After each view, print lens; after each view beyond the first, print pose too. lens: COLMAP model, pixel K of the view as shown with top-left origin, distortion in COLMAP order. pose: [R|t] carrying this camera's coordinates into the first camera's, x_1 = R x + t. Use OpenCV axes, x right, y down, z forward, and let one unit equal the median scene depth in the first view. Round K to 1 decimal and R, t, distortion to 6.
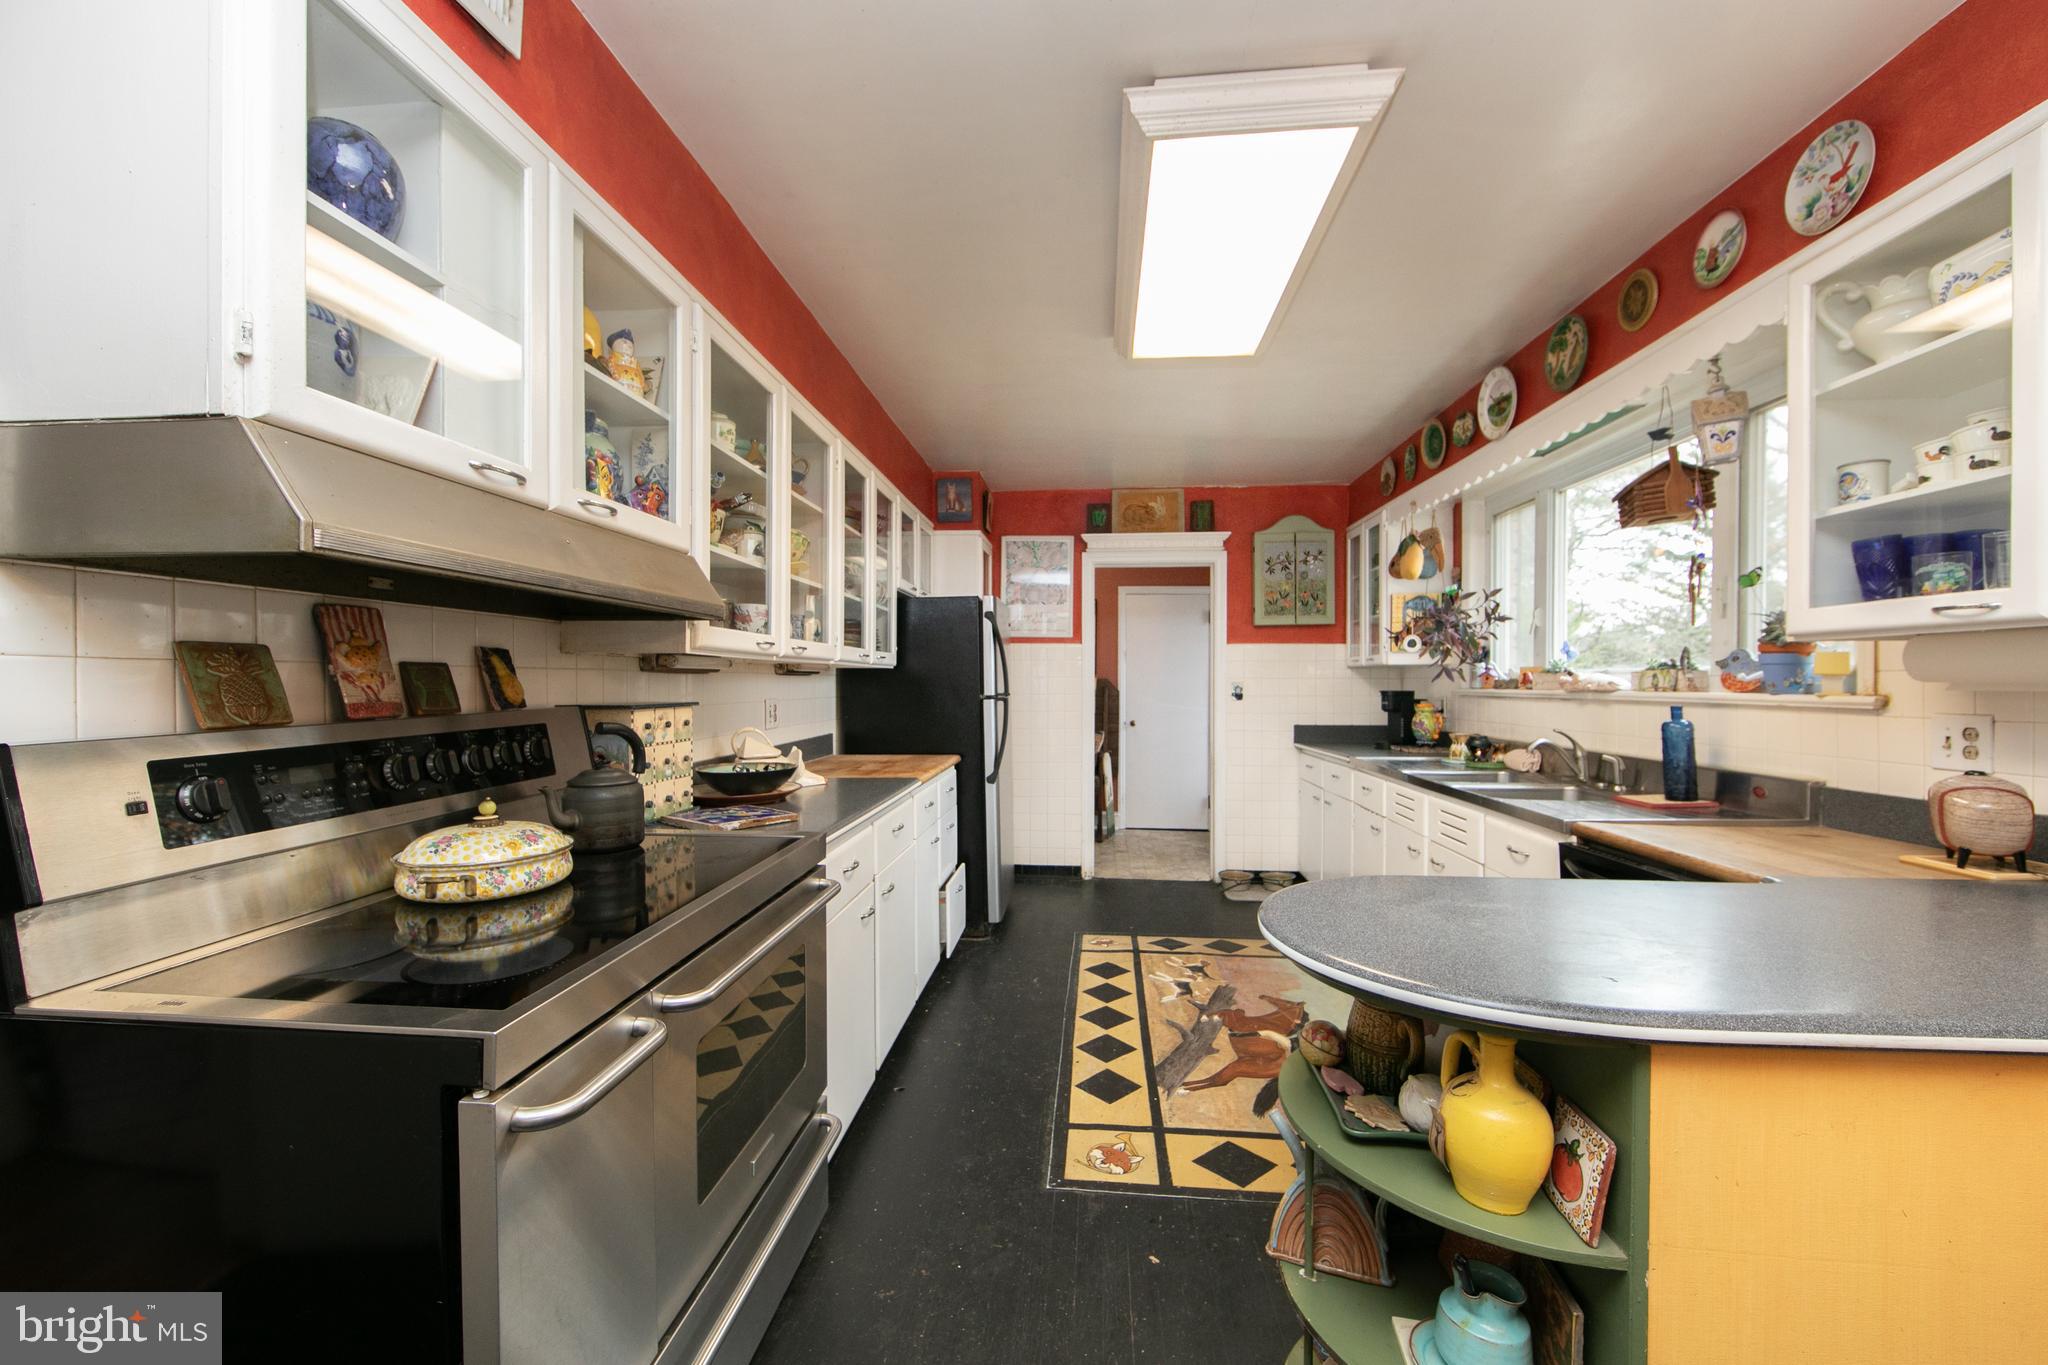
lens RADIAL K [[807.4, 0, 1017.3], [0, 807.4, 681.4], [0, 0, 1]] dist [-0.005526, 0.002173]
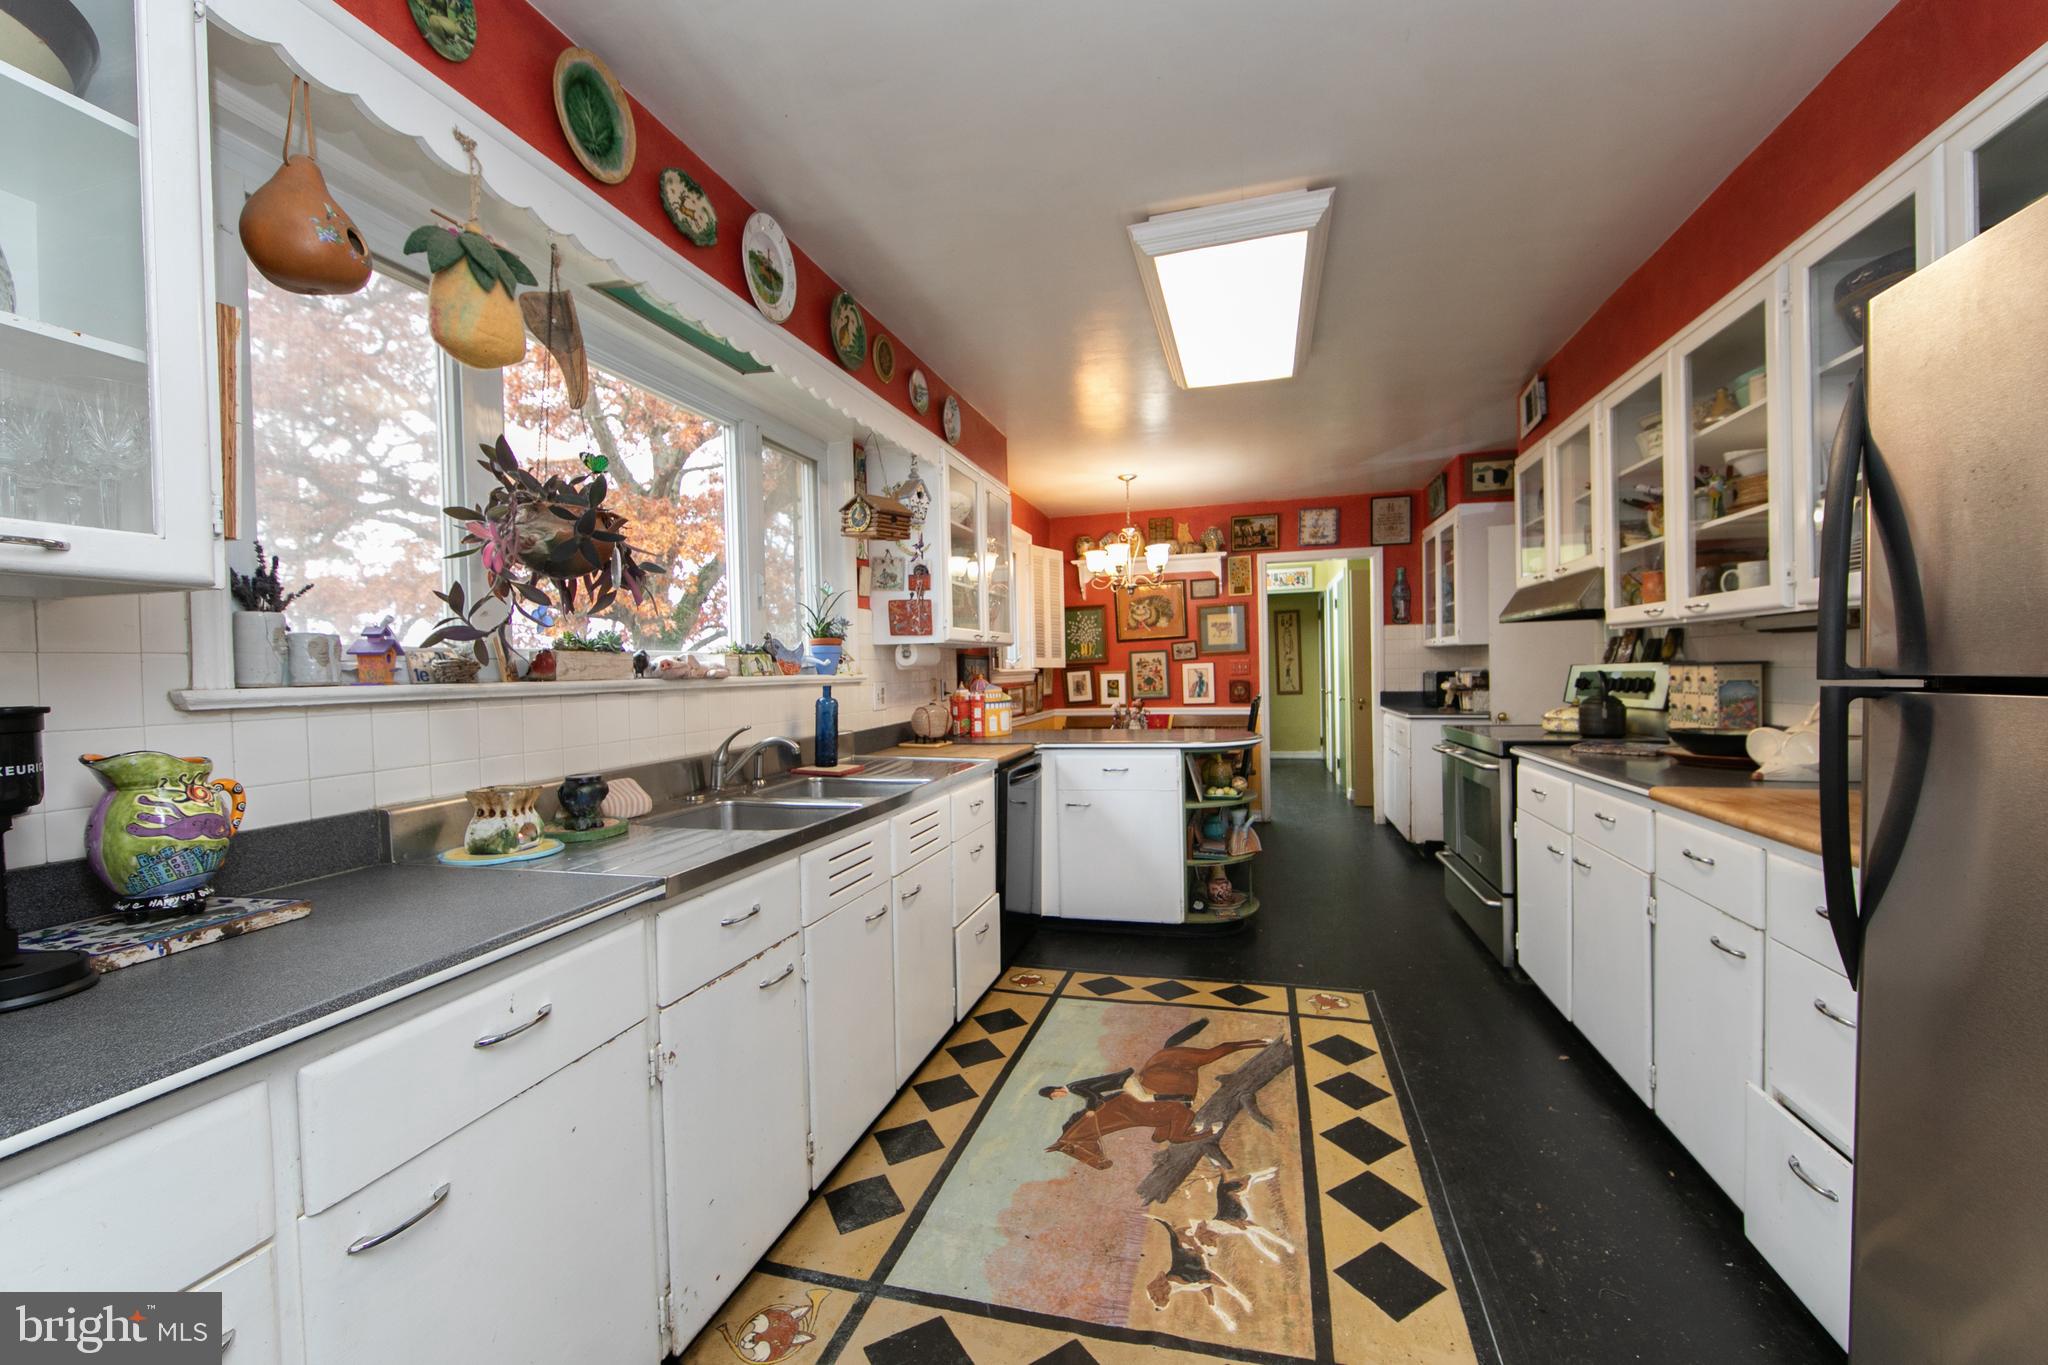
lens RADIAL K [[807.4, 0, 1036.6], [0, 807.4, 687.2], [0, 0, 1]] dist [-0.005526, 0.002173]
pose [[-0.985819, 0.018645, 0.166775, 0.281027], [0.022478, 0.999524, 0.021128, 0.013295], [-0.166302, 0.024578, -0.985769, 1.832824]]
